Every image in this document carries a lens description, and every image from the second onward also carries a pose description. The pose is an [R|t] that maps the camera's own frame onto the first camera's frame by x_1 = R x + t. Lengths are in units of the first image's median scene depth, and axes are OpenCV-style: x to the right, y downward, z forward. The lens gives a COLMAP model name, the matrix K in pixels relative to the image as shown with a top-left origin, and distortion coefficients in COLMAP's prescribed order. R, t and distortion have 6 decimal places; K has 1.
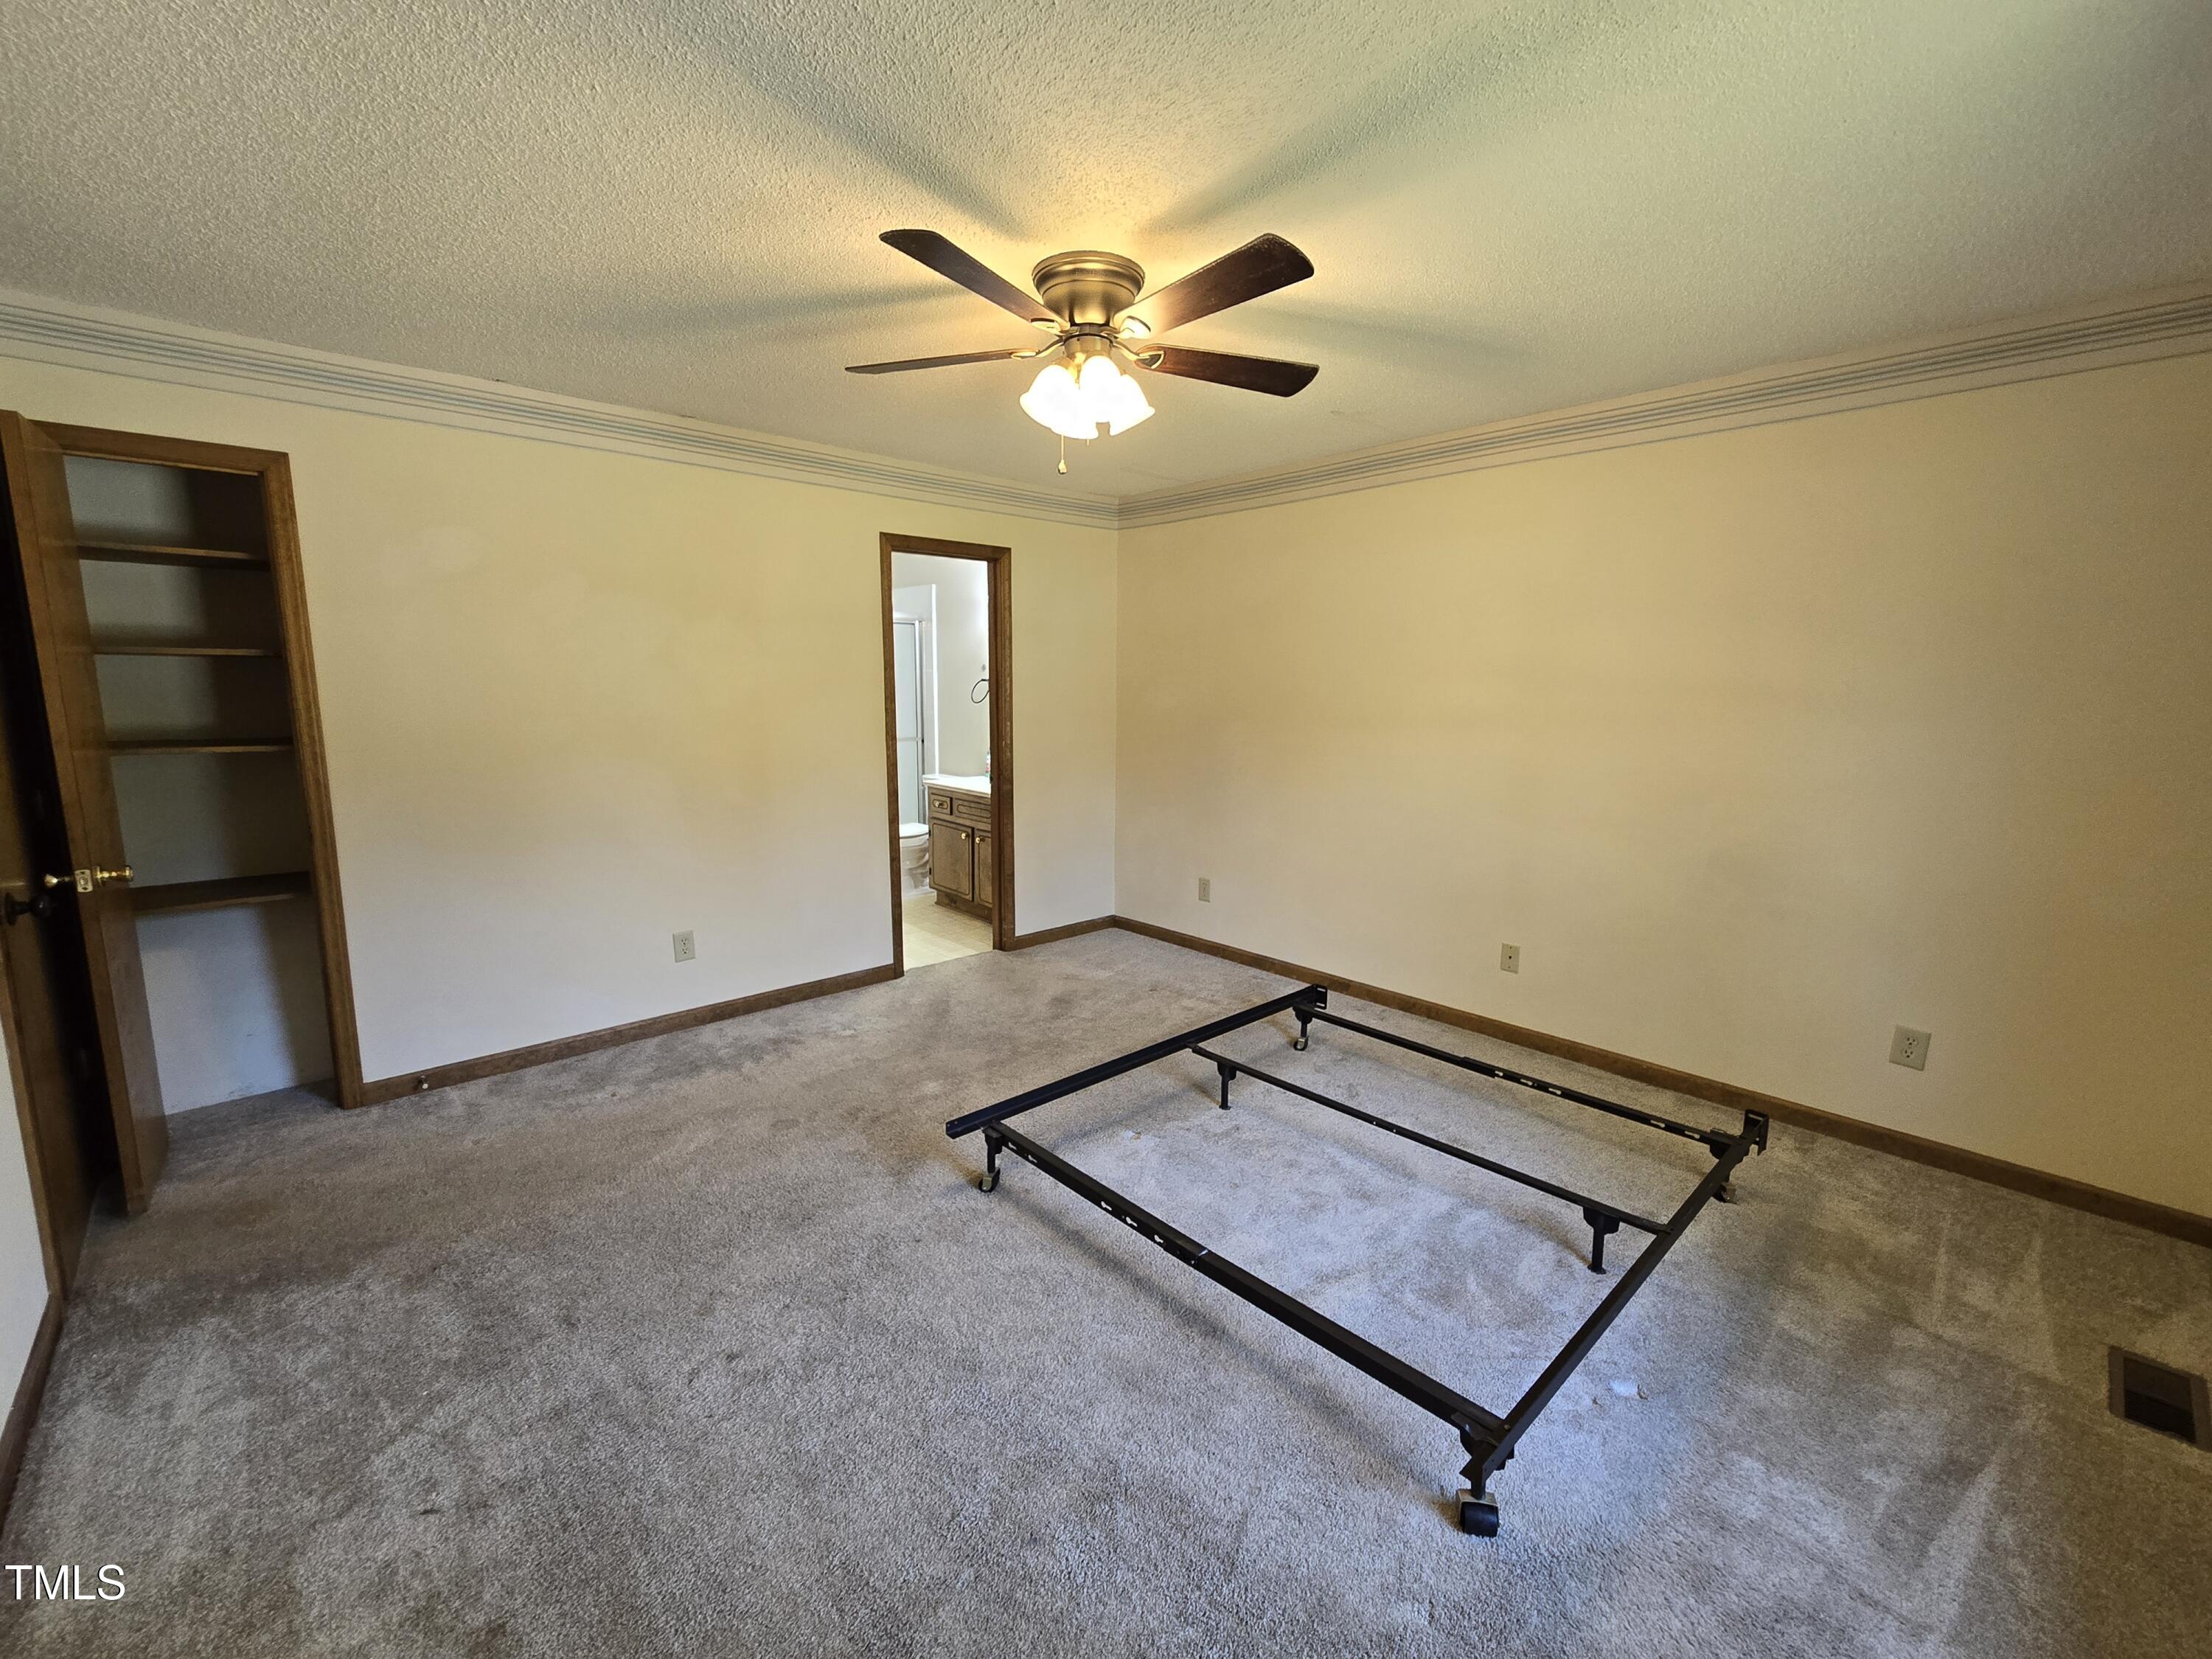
lens RADIAL K [[912.6, 0, 1104.2], [0, 912.6, 821.6], [0, 0, 1]] dist [0.002301, 0.001510]
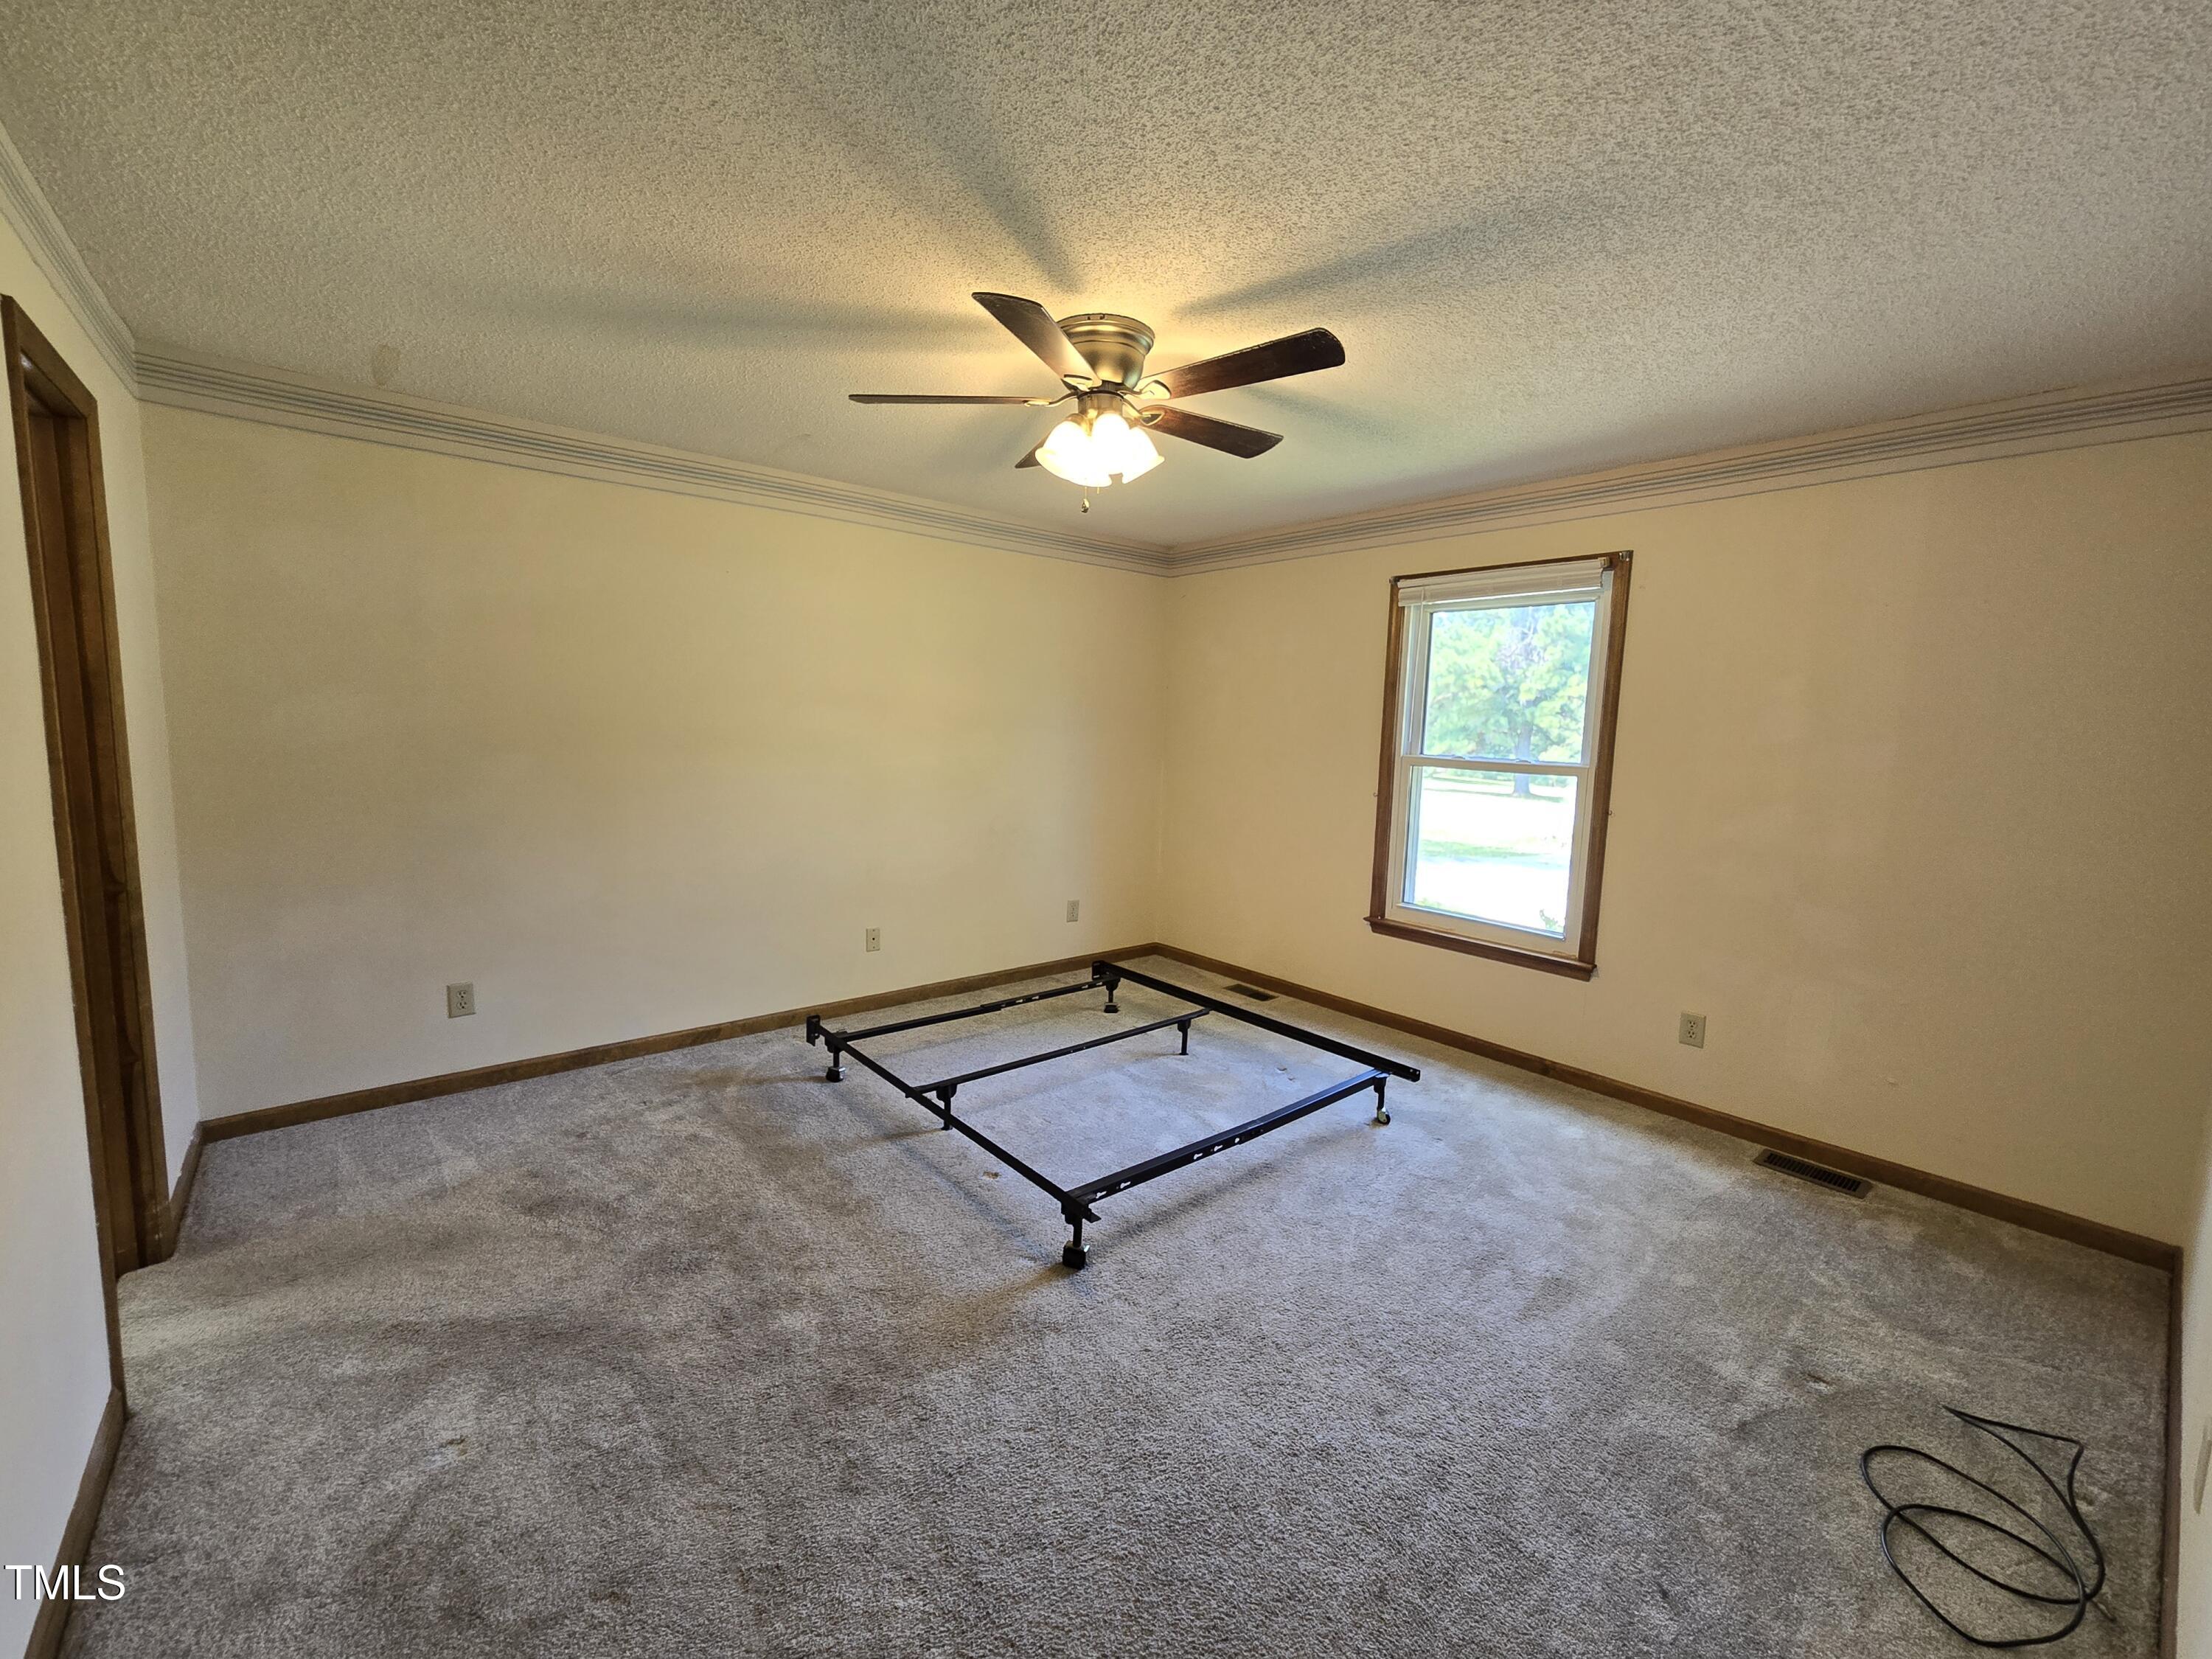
lens RADIAL K [[912.6, 0, 1088.2], [0, 912.6, 834.4], [0, 0, 1]] dist [0.002301, 0.001510]
pose [[0.042948, -0.131036, 0.990447, -1.189768], [0.121066, 0.984739, 0.125031, -0.170880], [-0.991715, 0.114540, 0.058157, 1.069752]]
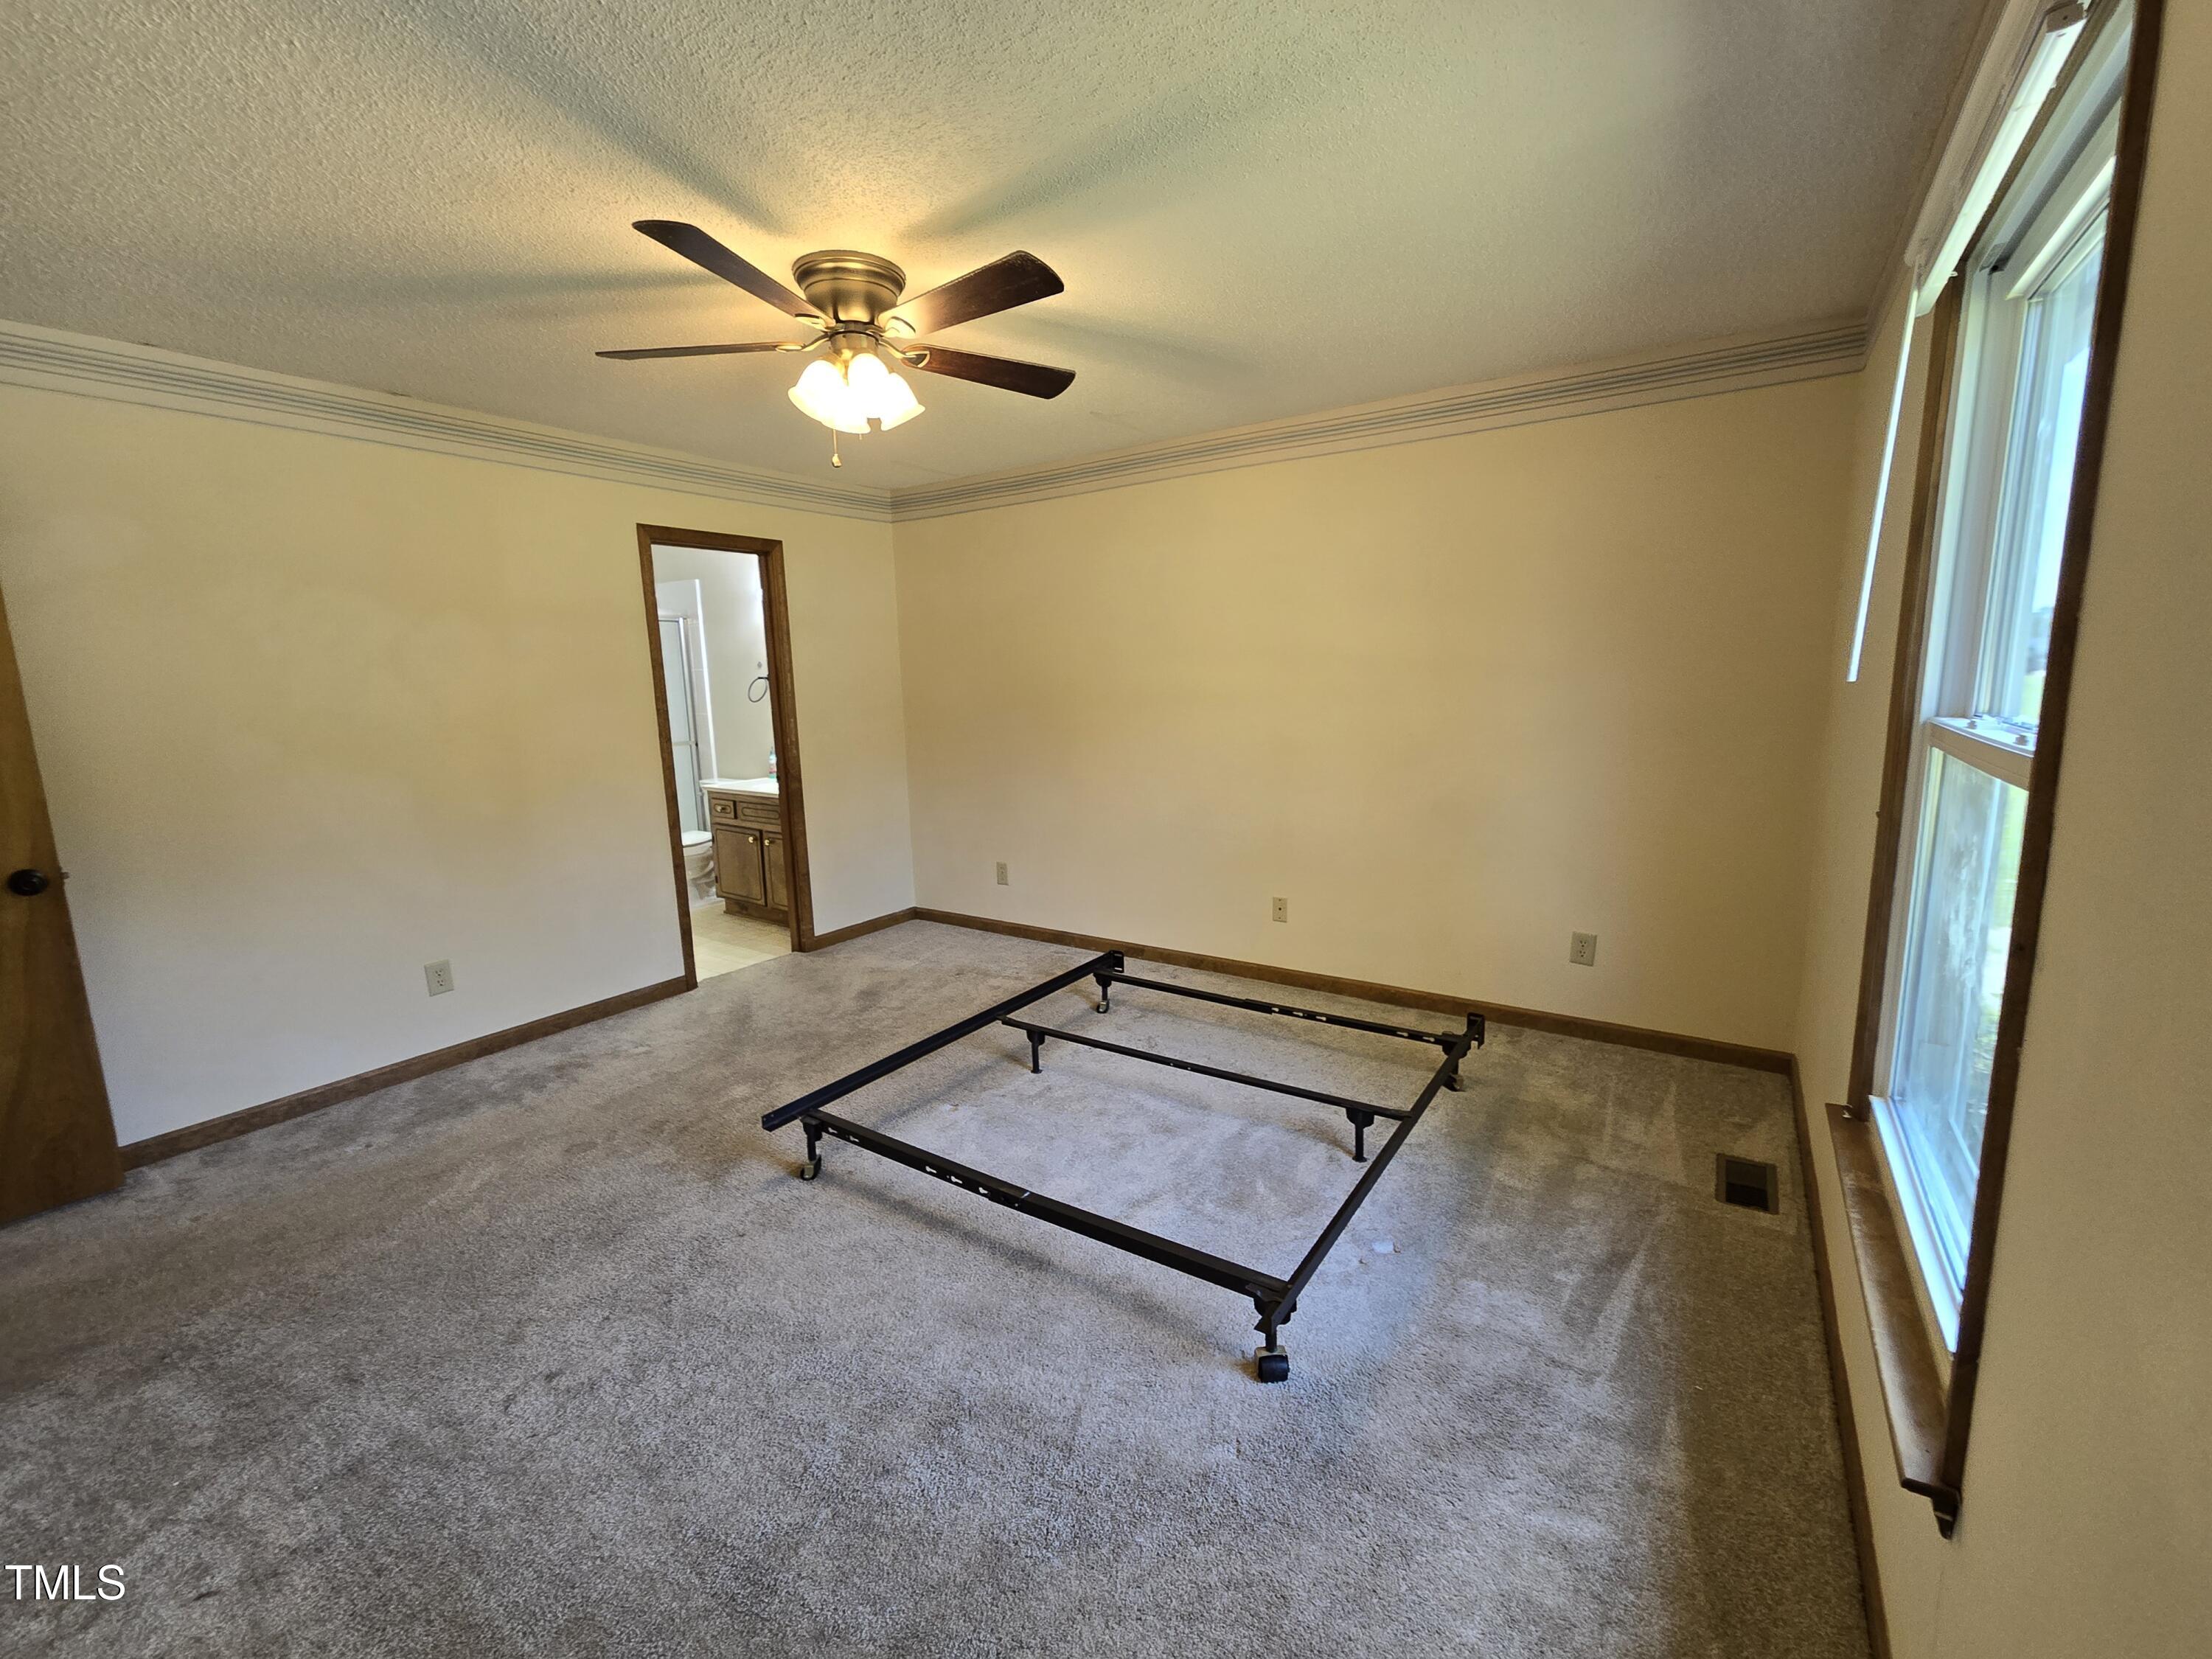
lens RADIAL K [[912.6, 0, 1102.4], [0, 912.6, 827.4], [0, 0, 1]] dist [0.002301, 0.001510]
pose [[0.972810, -0.069402, 0.220963, -0.010927], [0.066743, 0.997580, 0.019485, 0.022141], [-0.221780, -0.004207, 0.975088, -0.067166]]
